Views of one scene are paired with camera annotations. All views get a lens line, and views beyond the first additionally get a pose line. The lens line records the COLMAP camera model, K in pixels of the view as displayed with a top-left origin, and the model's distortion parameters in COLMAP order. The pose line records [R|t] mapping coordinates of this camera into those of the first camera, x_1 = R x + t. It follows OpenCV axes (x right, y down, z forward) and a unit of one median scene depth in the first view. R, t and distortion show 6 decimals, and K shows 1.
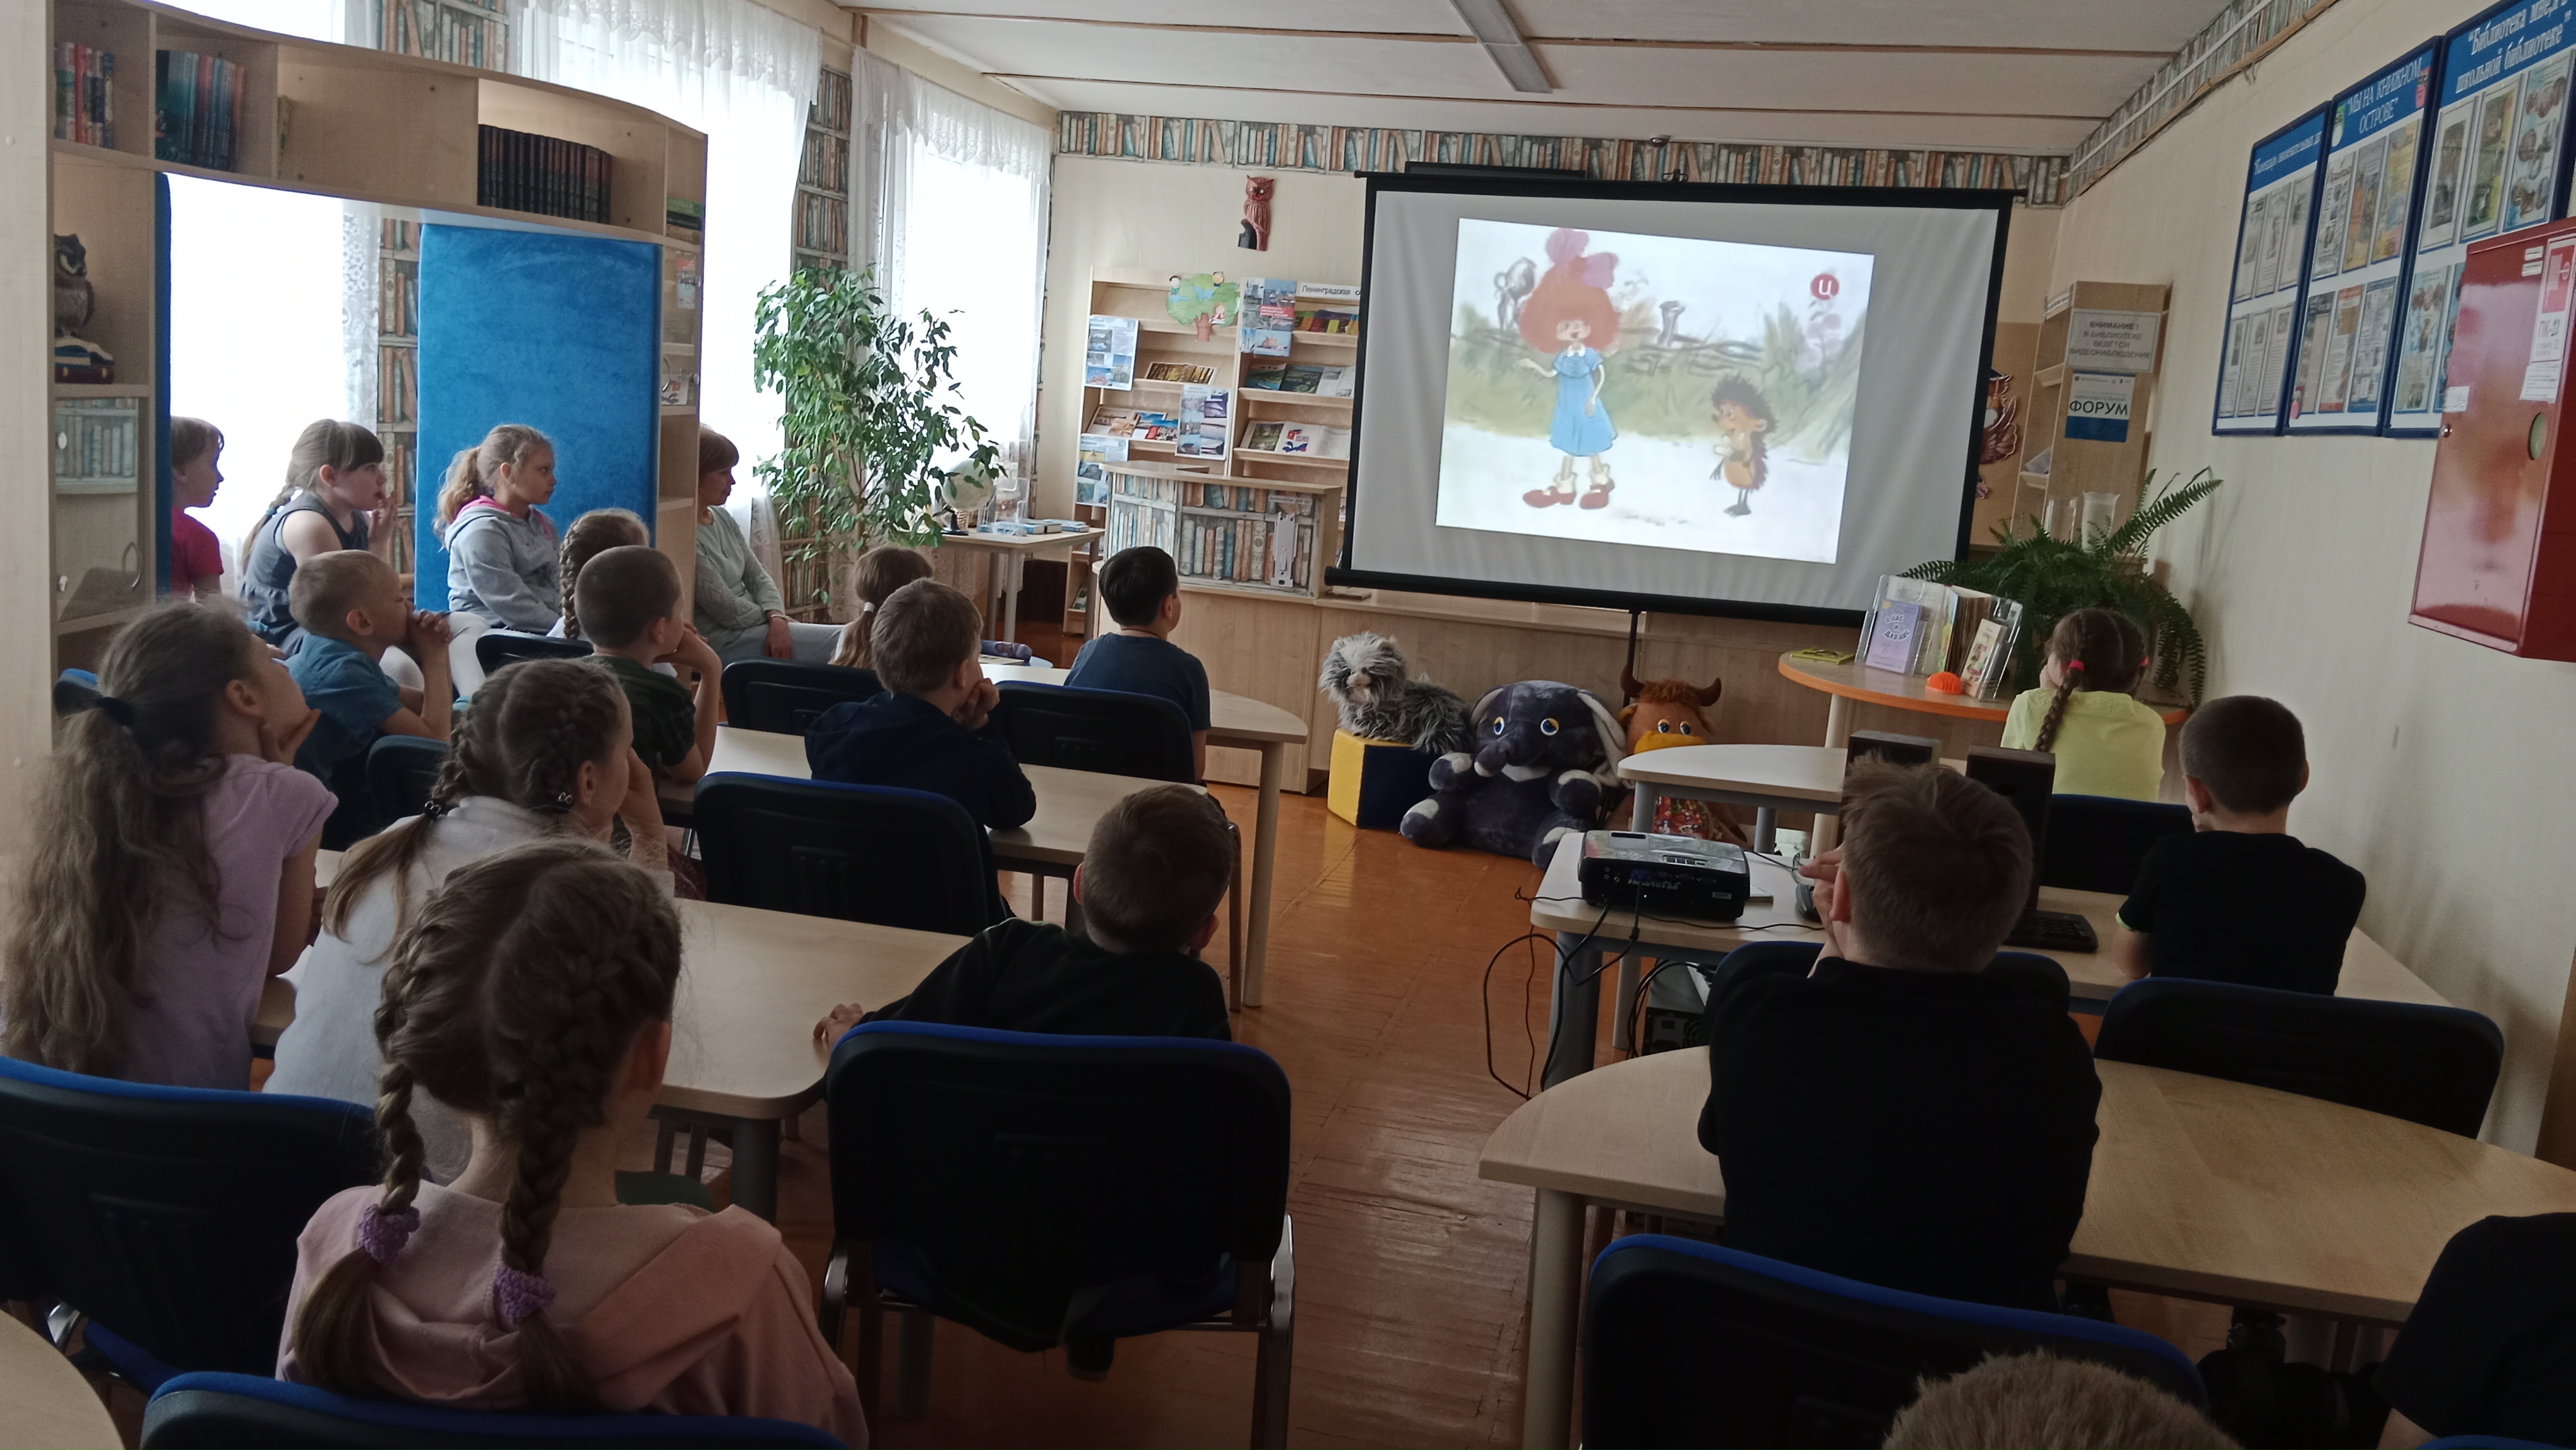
lens RADIAL K [[2101.1, 0, 1287.4], [0, 2101.1, 726.1], [0, 0, 1]] dist [0.095460, -0.078590]
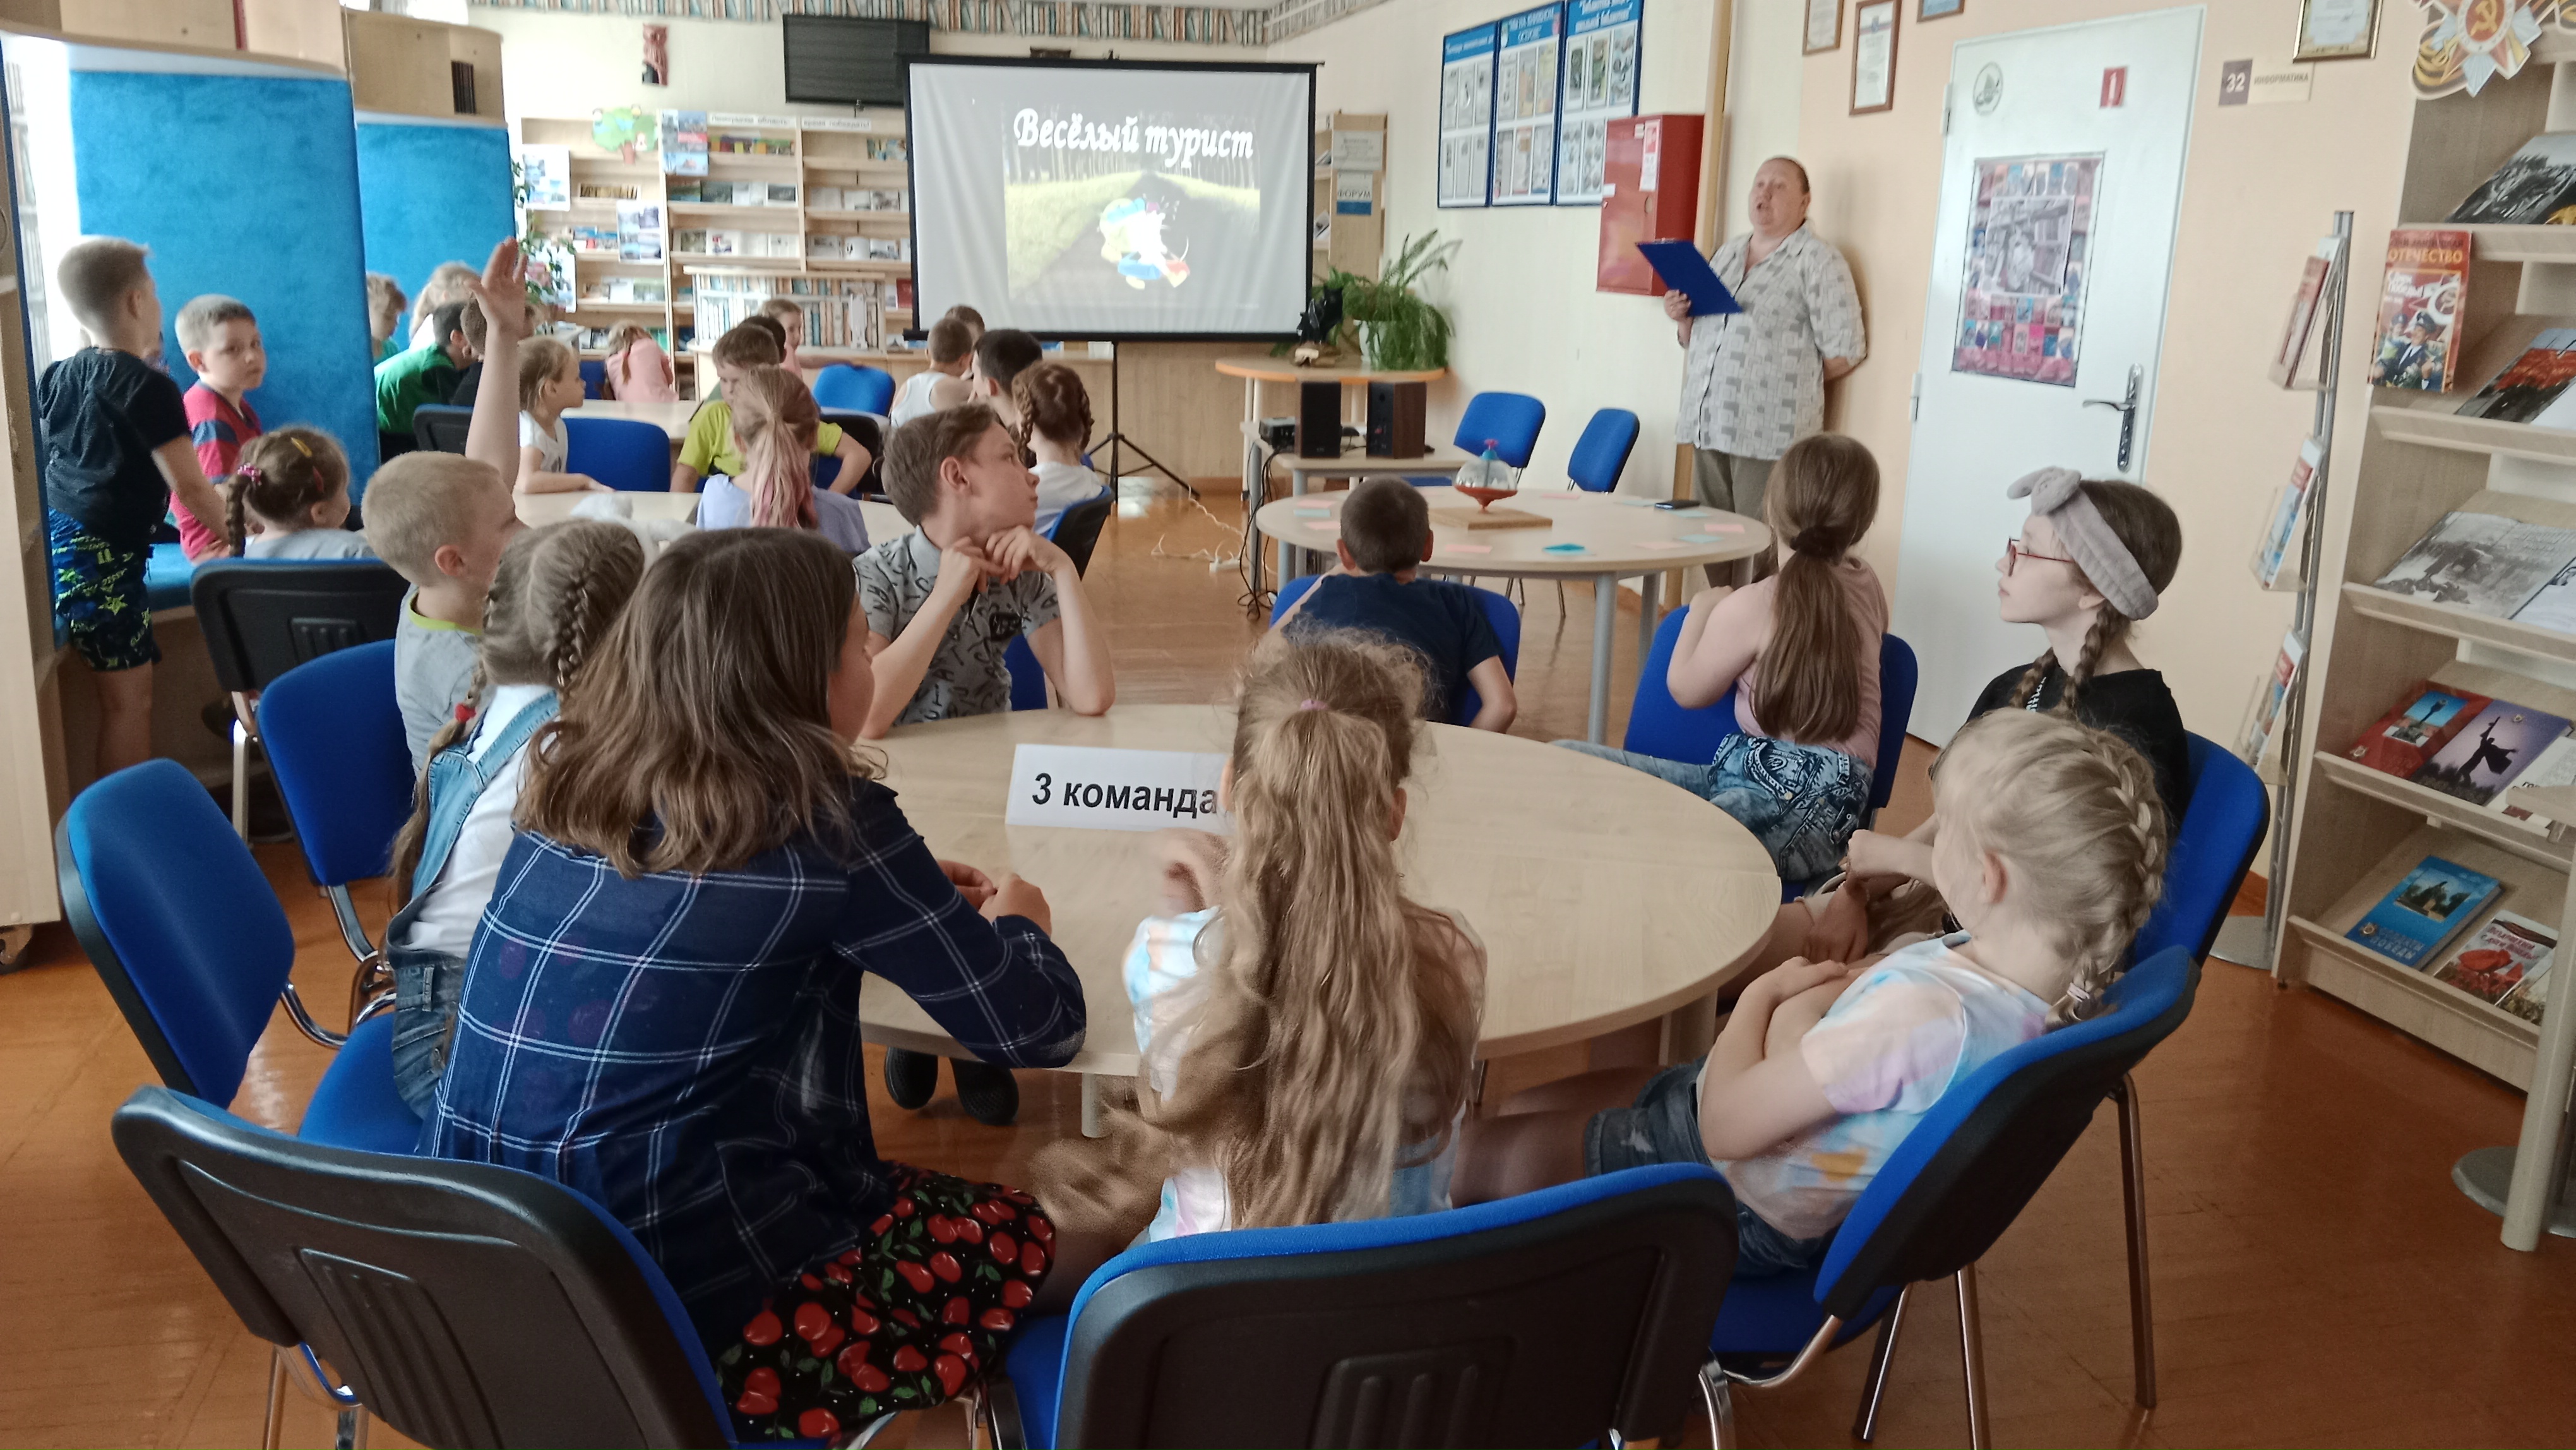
lens RADIAL K [[2101.1, 0, 1288.5], [0, 2101.1, 721.8], [0, 0, 1]] dist [0.095460, -0.078590]
pose [[0.903402, -0.152614, 0.400717, -0.334415], [0.113151, 0.986242, 0.120517, 0.041139], [-0.413597, -0.063534, 0.908241, -0.412789]]
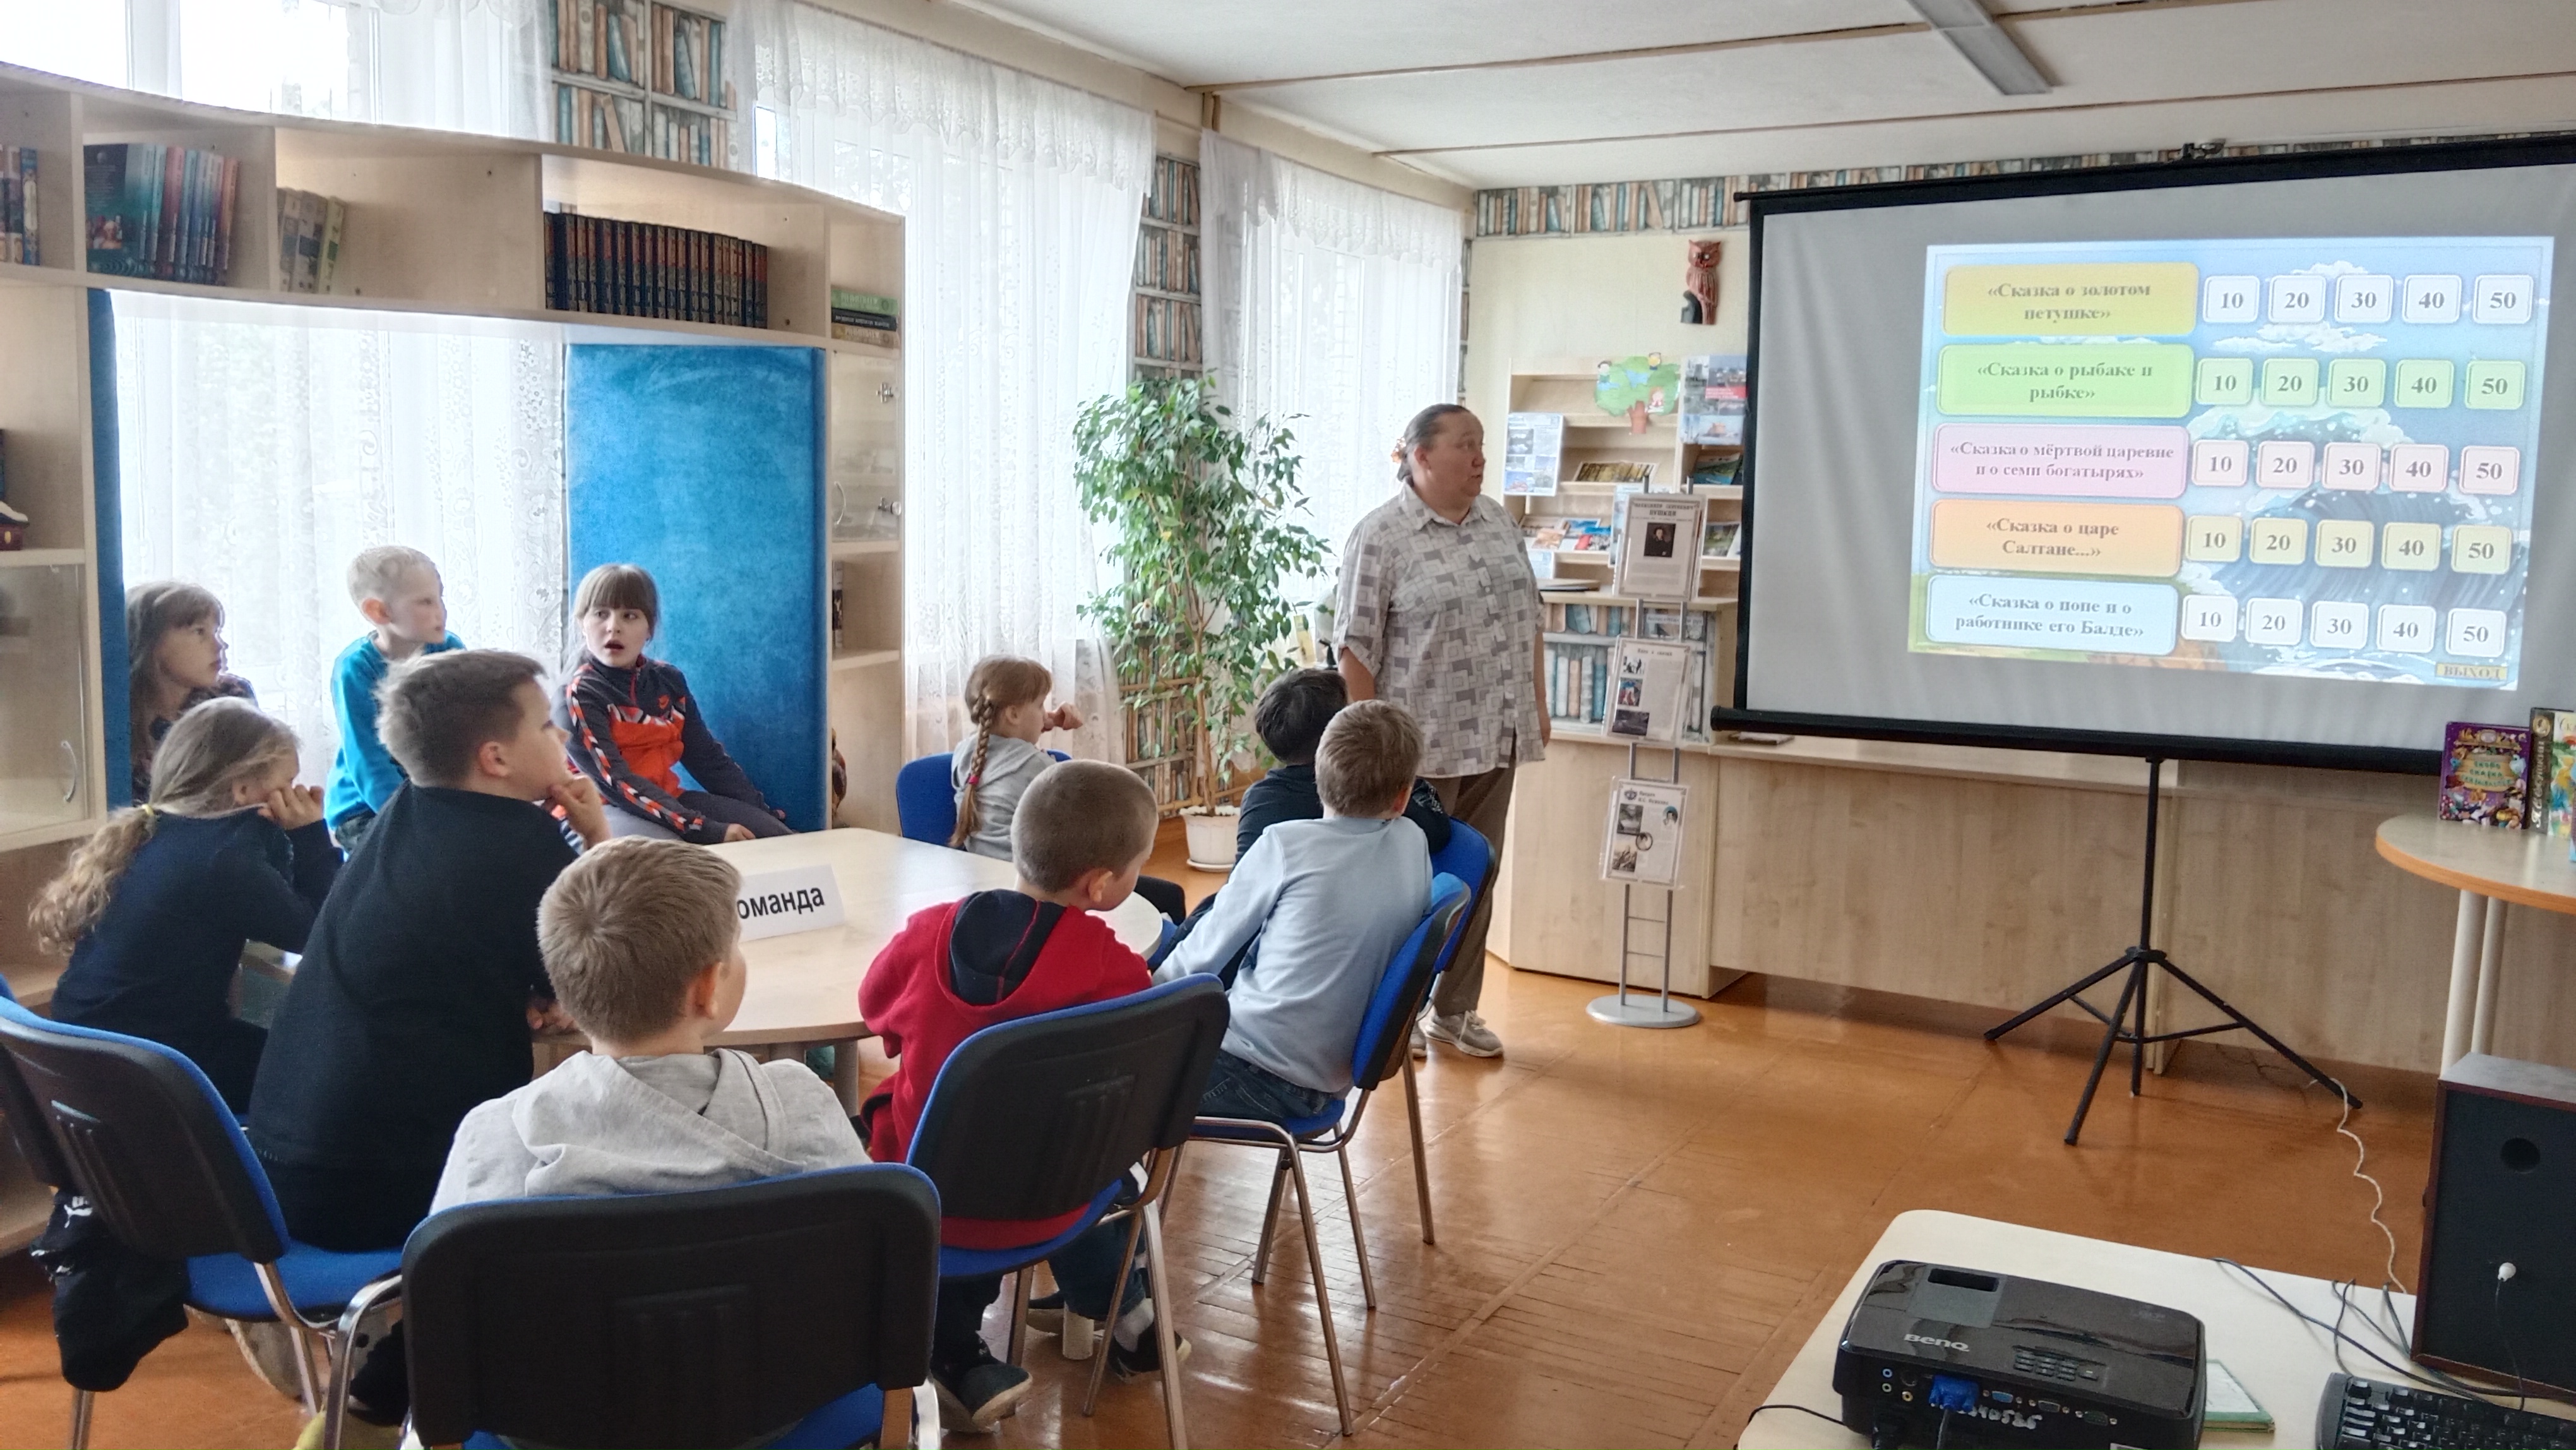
lens RADIAL K [[2101.1, 0, 1263.2], [0, 2101.1, 707.1], [0, 0, 1]] dist [0.095460, -0.078590]
pose [[0.960884, -0.026533, -0.275677, 0.065961], [0.008870, 0.997838, -0.065120, -0.024410], [0.276809, 0.060128, 0.959042, 0.198577]]
